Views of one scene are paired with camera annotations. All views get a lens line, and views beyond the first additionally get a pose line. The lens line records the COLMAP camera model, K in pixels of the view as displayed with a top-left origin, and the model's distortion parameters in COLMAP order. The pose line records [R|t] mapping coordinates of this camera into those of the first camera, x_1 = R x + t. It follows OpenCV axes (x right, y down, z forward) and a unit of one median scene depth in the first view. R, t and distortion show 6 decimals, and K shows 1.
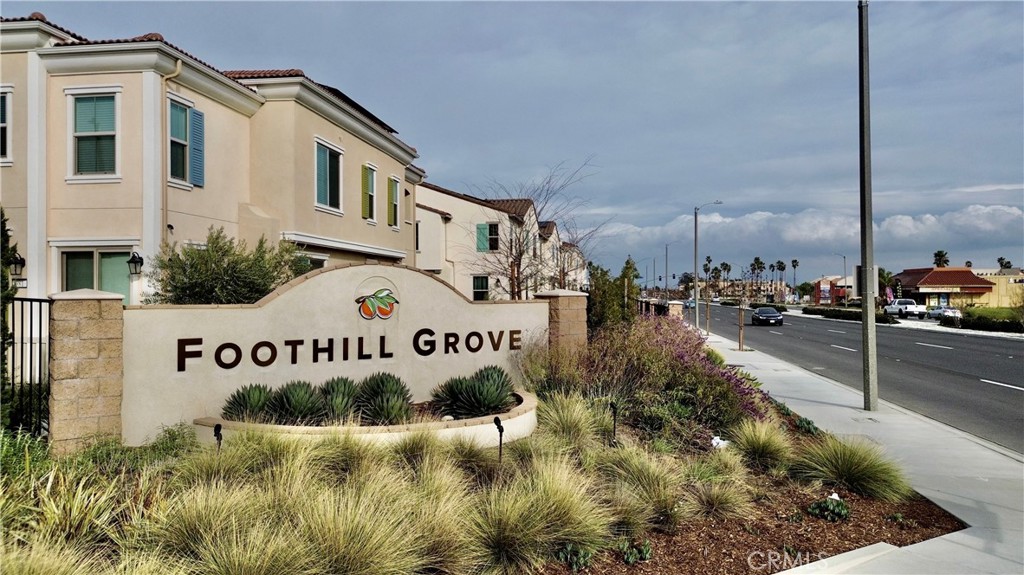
lens RADIAL K [[721.1, 0, 519.0], [0, 721.1, 280.9], [0, 0, 1]] dist [0.072603, -0.056407]
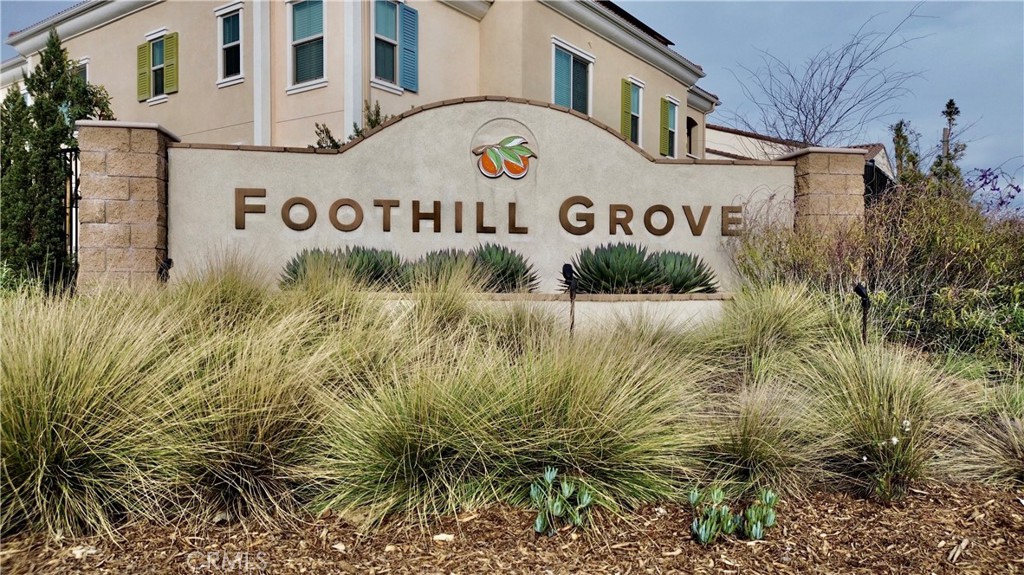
lens RADIAL K [[721.1, 0, 513.9], [0, 721.1, 294.0], [0, 0, 1]] dist [0.072603, -0.056407]
pose [[0.887625, 0.009189, -0.460476, 0.141950], [0.003741, 0.999624, 0.027160, 0.147509], [0.460552, -0.025831, 0.887257, 0.367593]]
